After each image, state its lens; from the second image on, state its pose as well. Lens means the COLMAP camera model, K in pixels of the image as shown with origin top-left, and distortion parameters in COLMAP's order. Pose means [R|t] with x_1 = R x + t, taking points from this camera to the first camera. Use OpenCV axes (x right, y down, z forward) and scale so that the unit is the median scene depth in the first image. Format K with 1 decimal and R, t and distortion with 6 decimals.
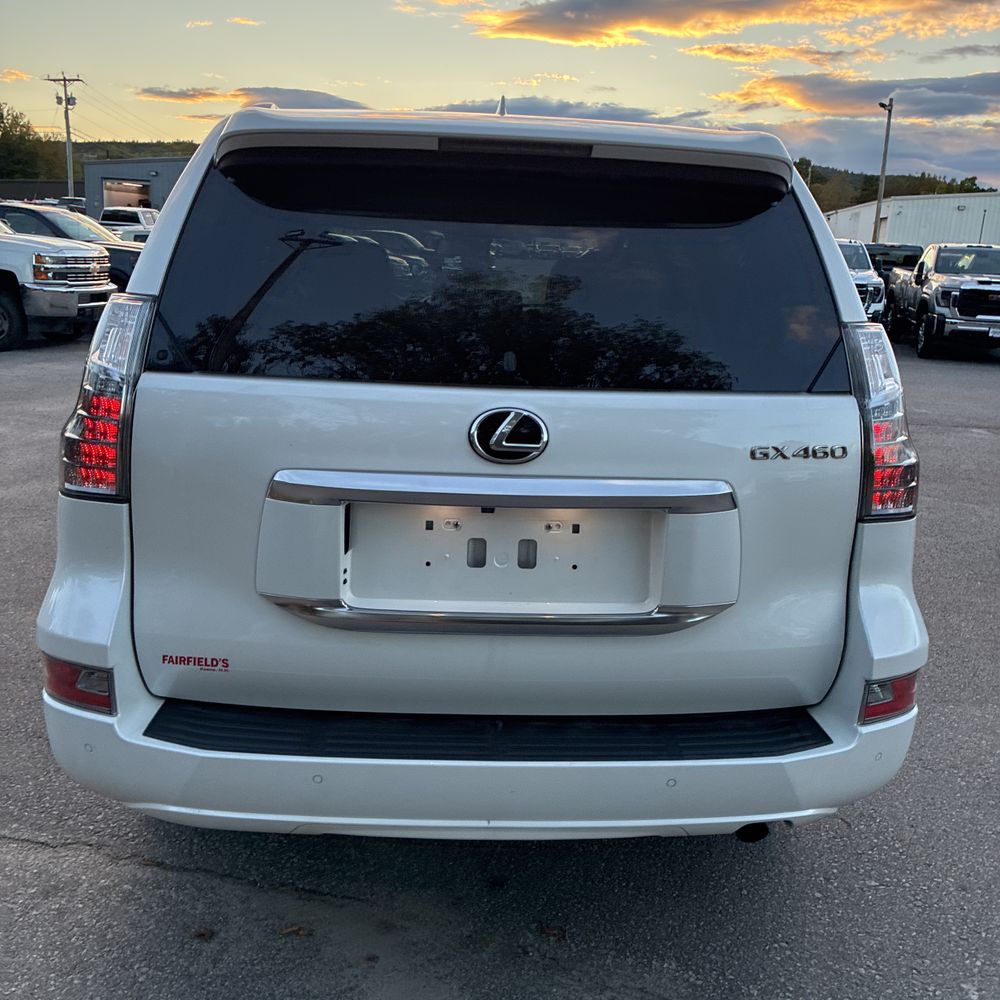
lens RADIAL K [[1021.6, 0, 496.0], [0, 1021.6, 484.2], [0, 0, 1]] dist [0.030559, -0.020812]
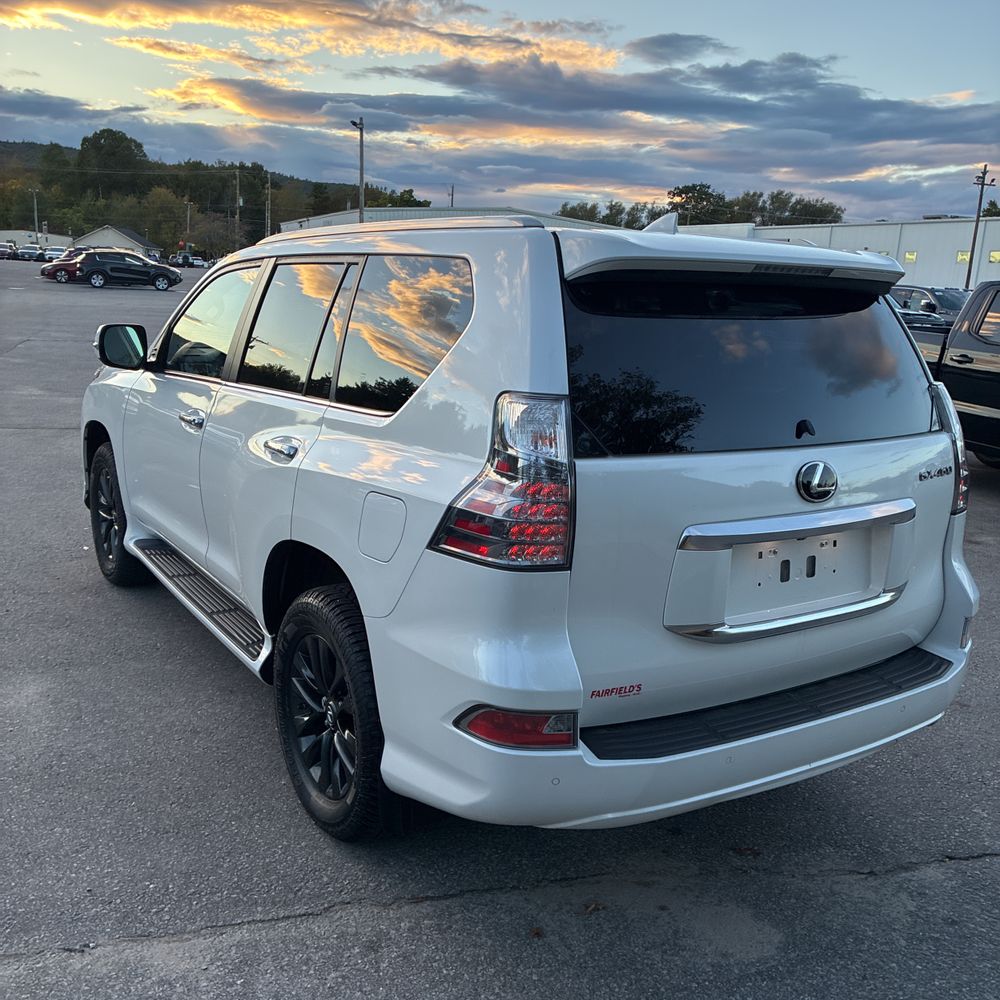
lens RADIAL K [[1016.3, 0, 500.0], [0, 1016.3, 500.0], [0, 0, 1]] dist [0.042558, -0.050613]
pose [[0.870718, -0.106592, 0.480091, -0.143747], [0.099966, 0.994209, 0.039435, -0.016949], [-0.481515, 0.013656, 0.876332, 0.000601]]
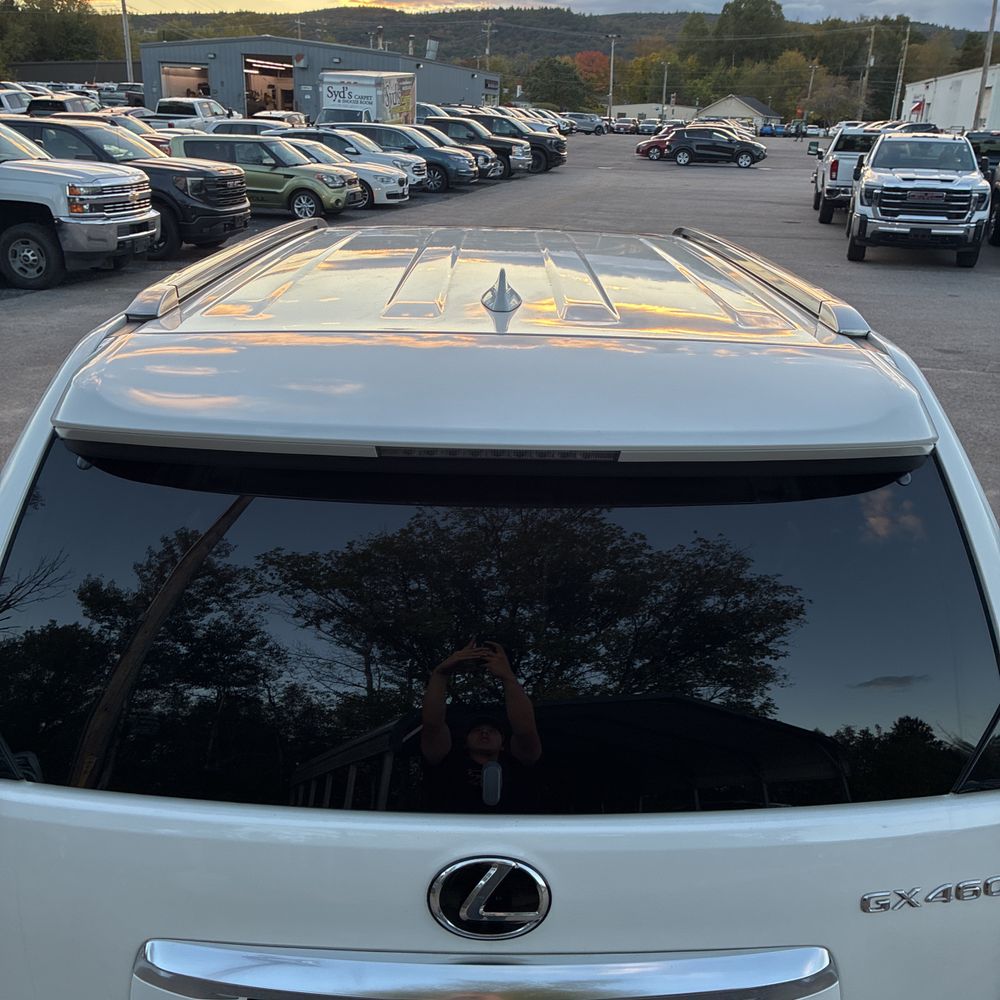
lens RADIAL K [[1033.0, 0, 511.5], [0, 1033.0, 478.9], [0, 0, 1]] dist [0.015649, -0.007626]
pose [[0.998371, 0.001127, -0.057042, 0.009843], [0.005057, 0.994122, 0.108143, -0.053519], [0.056829, -0.108256, 0.992497, 0.048911]]
